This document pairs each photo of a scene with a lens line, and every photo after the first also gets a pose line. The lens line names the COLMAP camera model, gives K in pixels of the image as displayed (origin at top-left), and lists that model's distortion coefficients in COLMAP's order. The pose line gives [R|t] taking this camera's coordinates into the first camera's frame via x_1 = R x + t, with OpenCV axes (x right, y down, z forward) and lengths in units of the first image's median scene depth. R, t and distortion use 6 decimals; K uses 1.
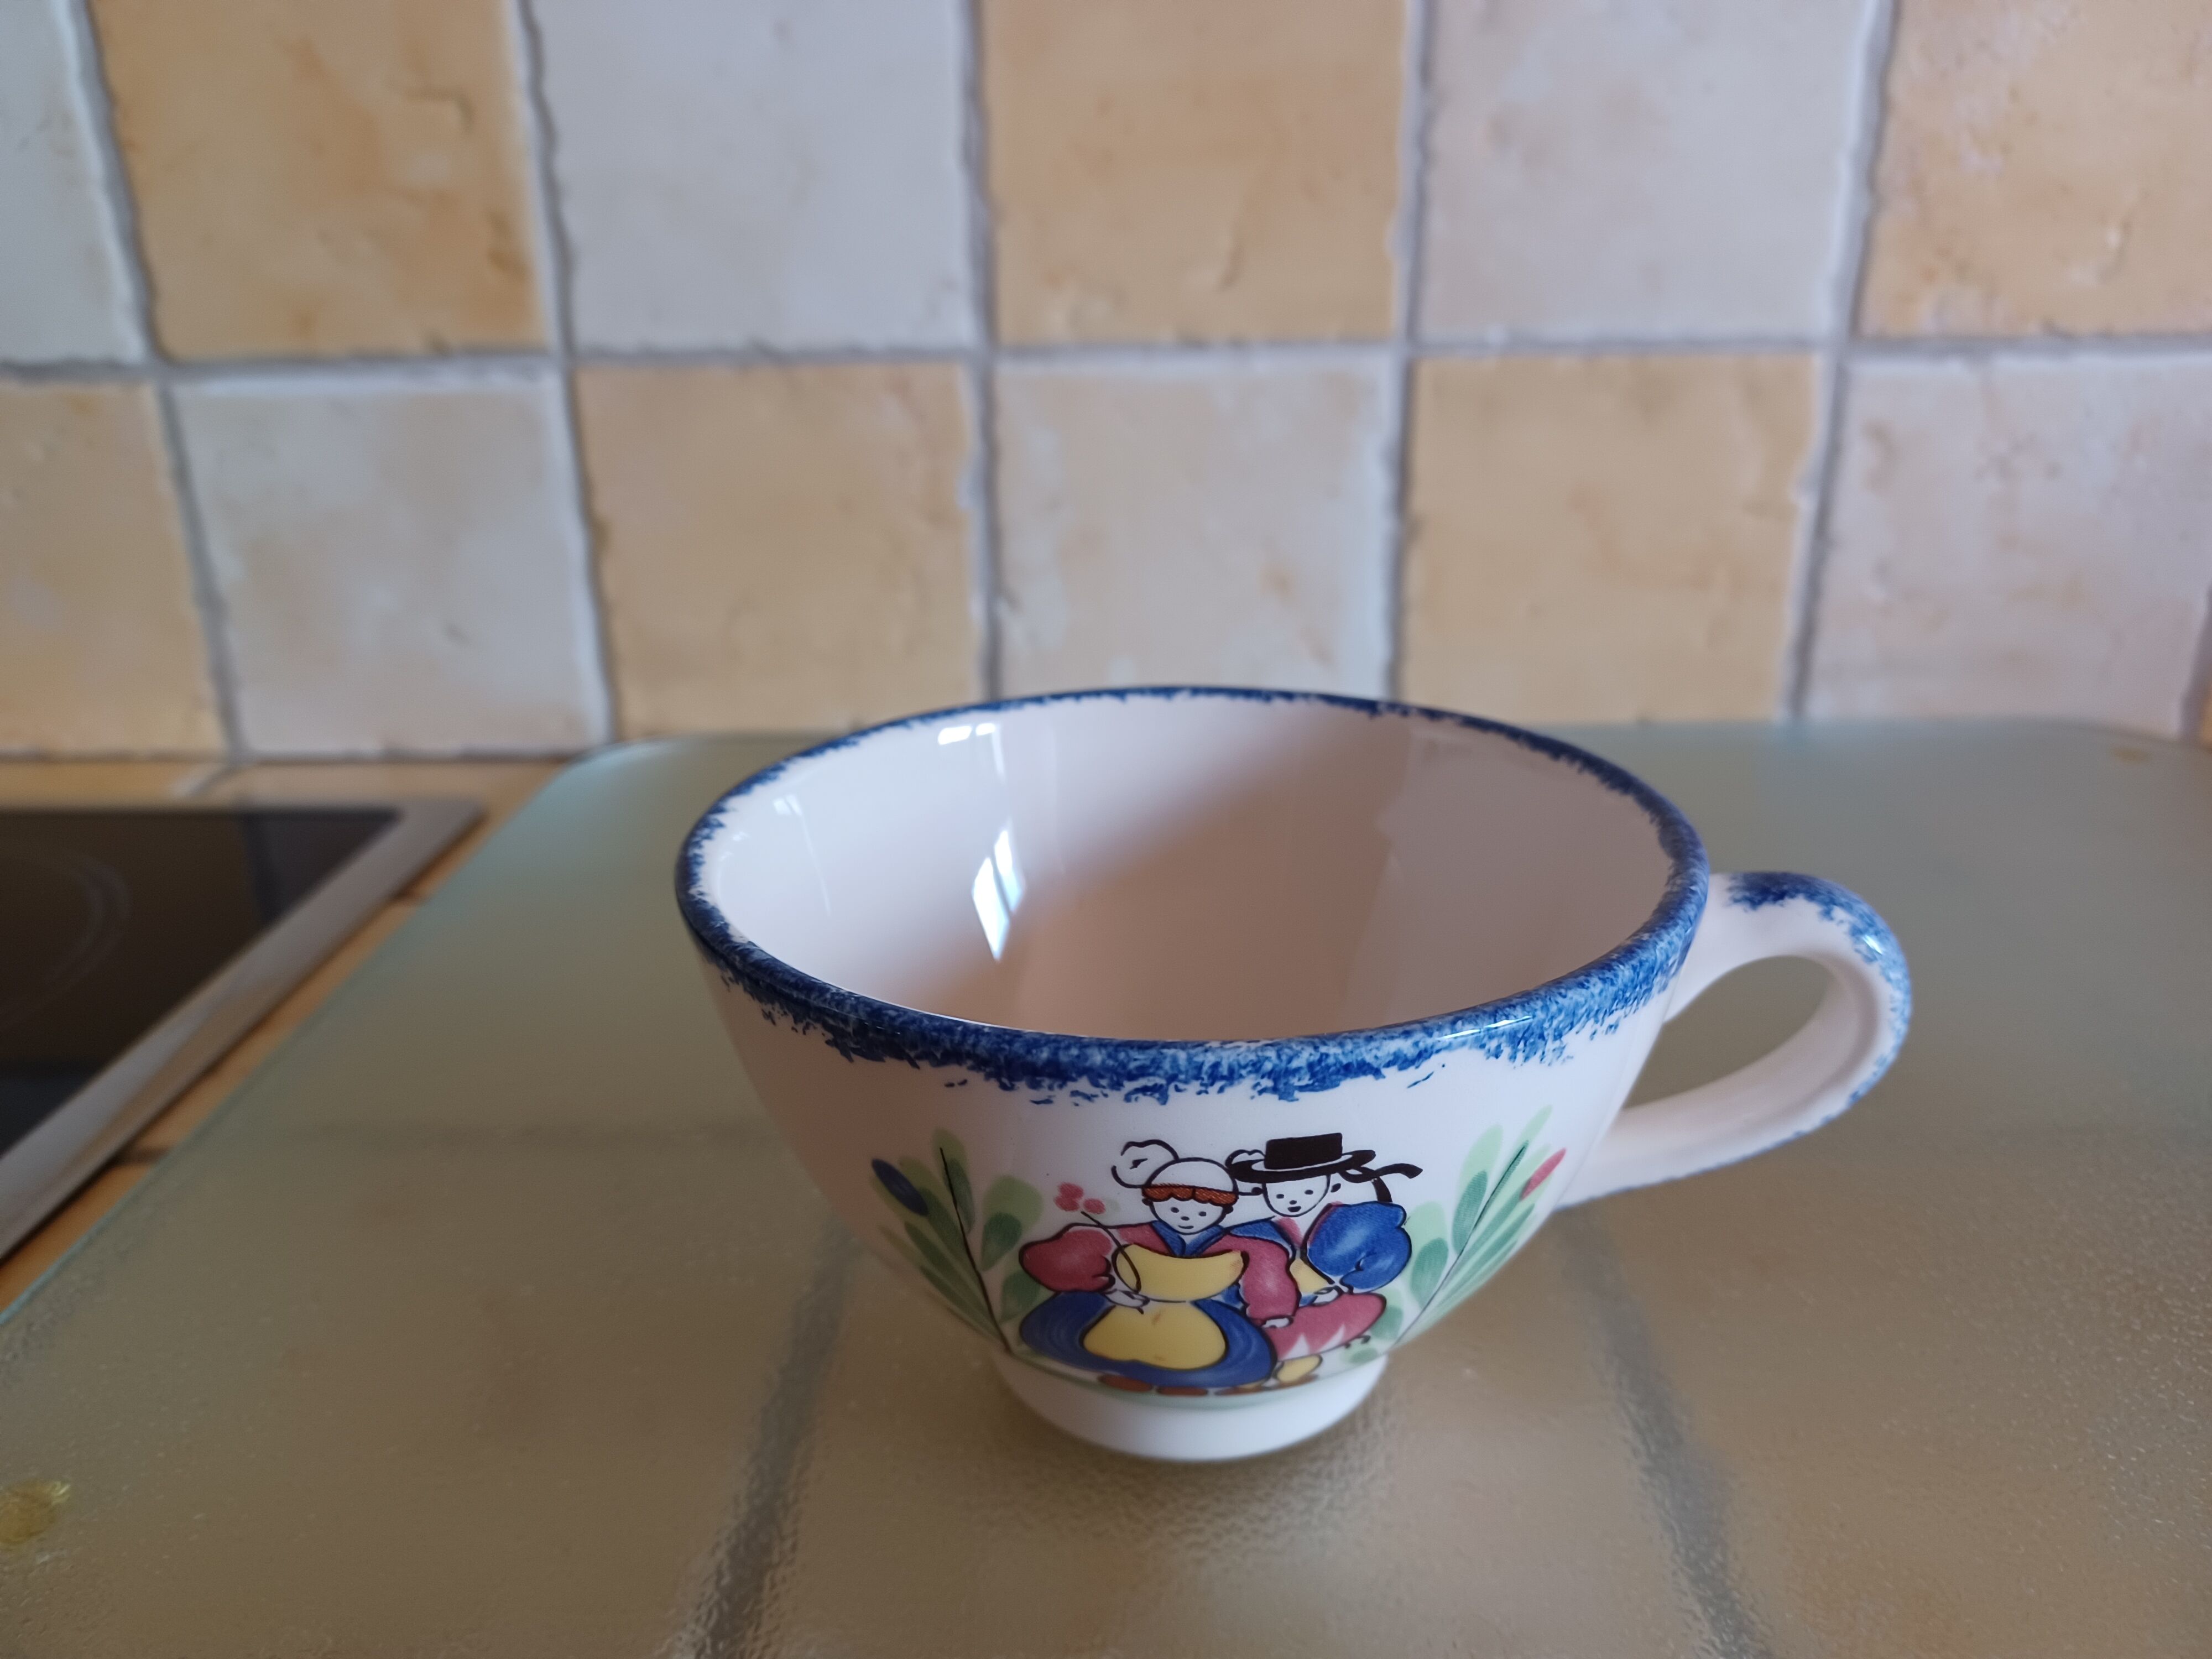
lens RADIAL K [[1684.2, 0, 1044.8], [0, 1684.2, 831.5], [0, 0, 1]] dist [0.026510, -0.069114]
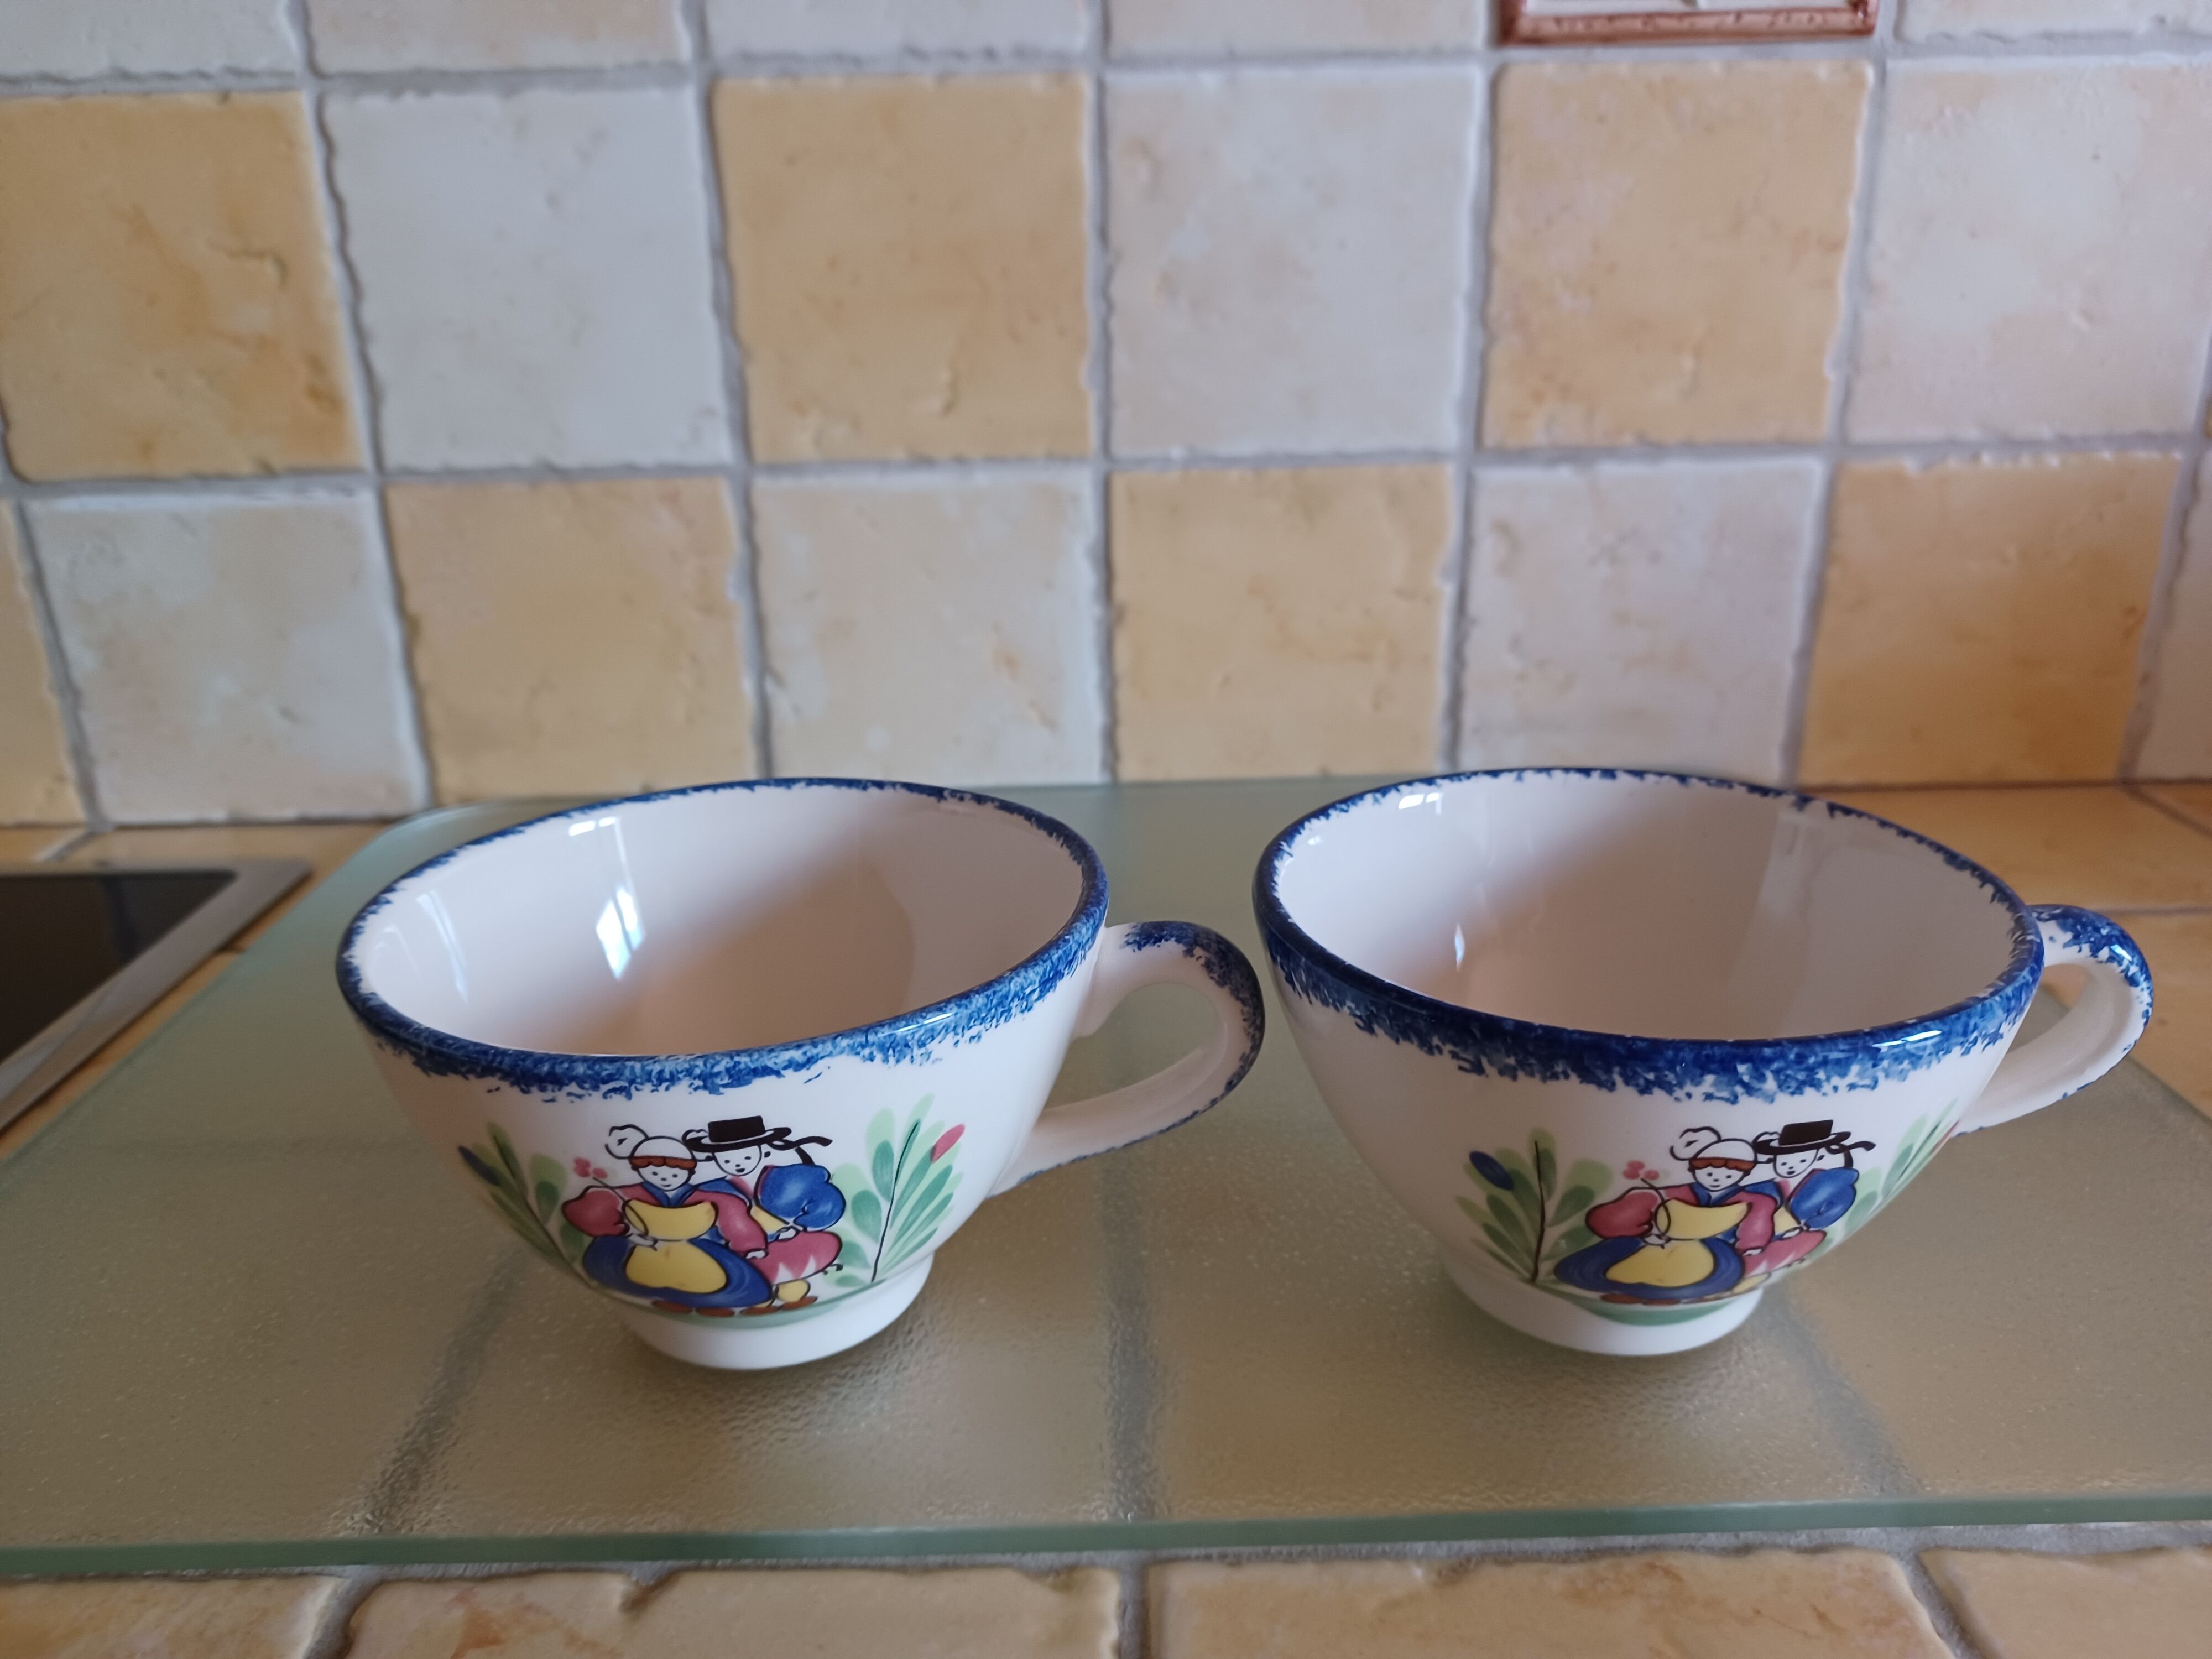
lens RADIAL K [[1684.2, 0, 1091.7], [0, 1684.2, 828.9], [0, 0, 1]] dist [0.026510, -0.069114]
pose [[0.998670, -0.019582, 0.047689, 0.292334], [0.020196, 0.999719, -0.012434, -0.033098], [-0.047432, 0.013381, 0.998785, -0.345992]]
